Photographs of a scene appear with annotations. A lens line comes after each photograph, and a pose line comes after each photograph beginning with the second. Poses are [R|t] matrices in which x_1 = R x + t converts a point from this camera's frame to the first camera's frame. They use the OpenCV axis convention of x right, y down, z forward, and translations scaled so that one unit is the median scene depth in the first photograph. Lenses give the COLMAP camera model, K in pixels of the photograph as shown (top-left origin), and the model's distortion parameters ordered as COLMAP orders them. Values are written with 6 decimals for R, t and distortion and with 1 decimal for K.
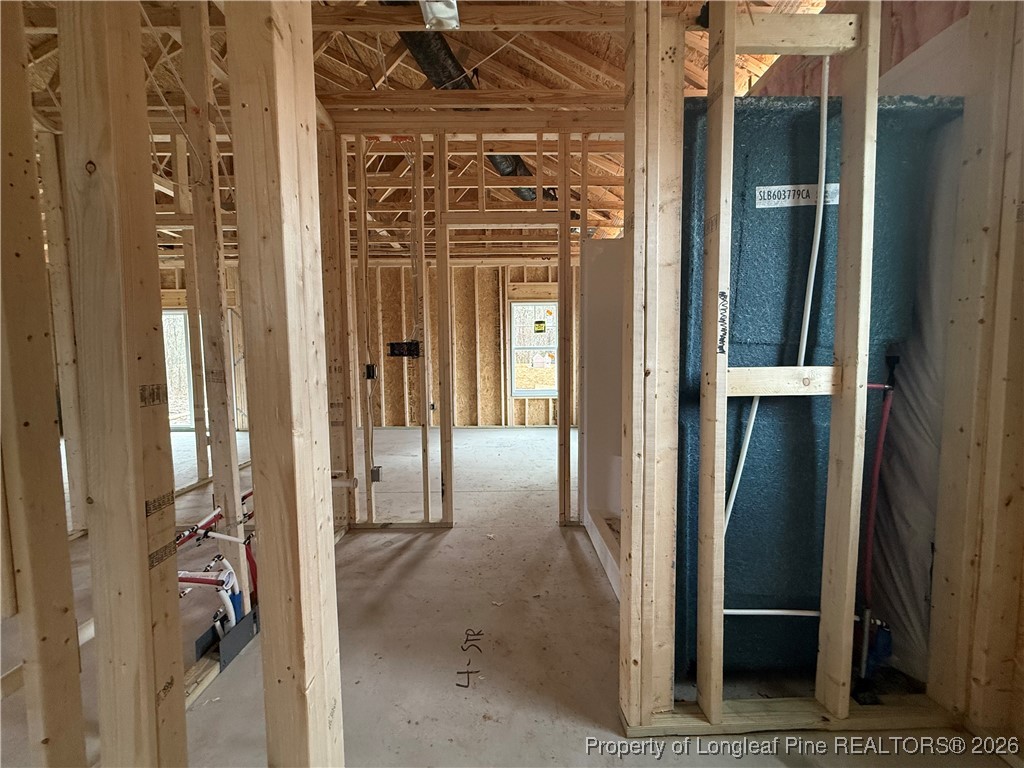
lens RADIAL K [[408.2, 0, 502.7], [0, 408.2, 389.6], [0, 0, 1]] dist [-0.002316, 0.000413]
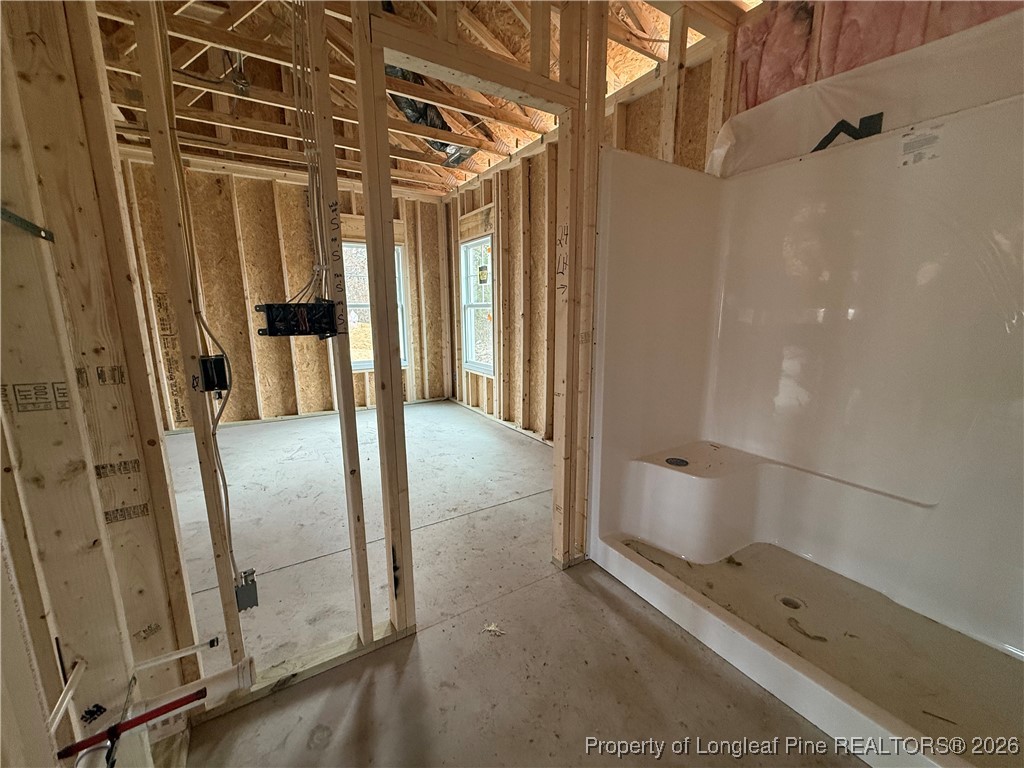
lens RADIAL K [[408.2, 0, 502.8], [0, 408.2, 386.3], [0, 0, 1]] dist [-0.002316, 0.000413]
pose [[0.850469, -0.094839, 0.517405, -0.288503], [0.041182, 0.992598, 0.114249, -0.066151], [-0.524411, -0.075857, 0.848080, 0.489498]]
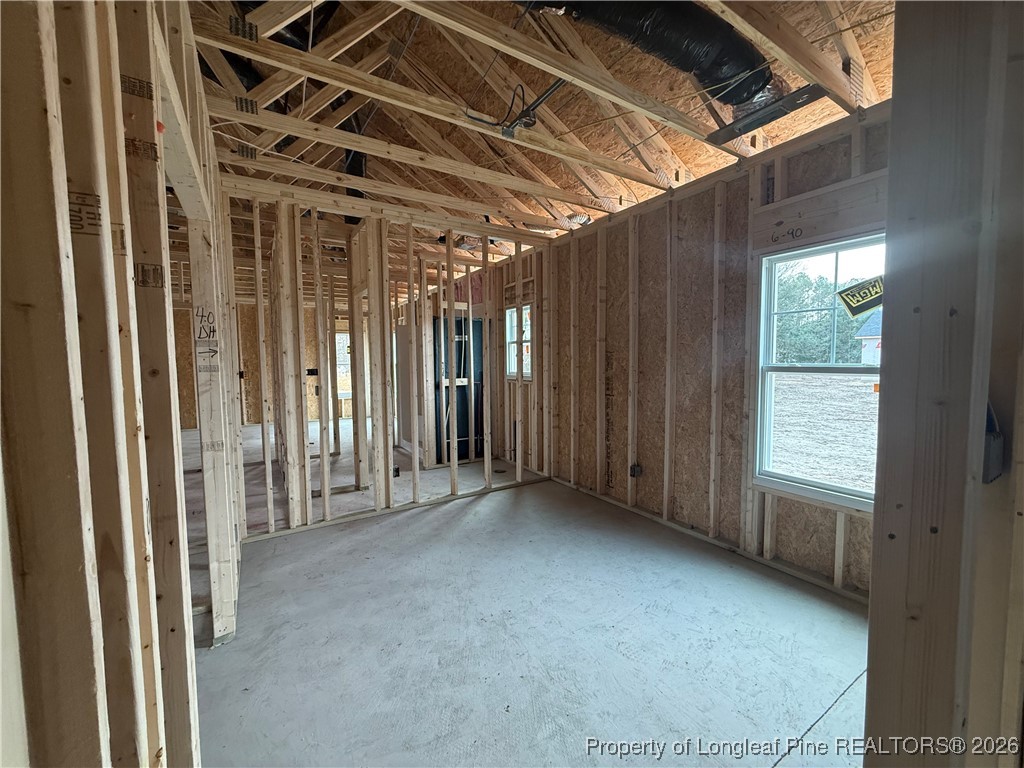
lens RADIAL K [[408.2, 0, 514.6], [0, 408.2, 386.8], [0, 0, 1]] dist [-0.002316, 0.000413]
pose [[0.841459, -0.026196, 0.539686, -0.507877], [0.040218, 0.999090, -0.014211, 0.051875], [-0.538822, 0.033663, 0.841747, -1.332349]]
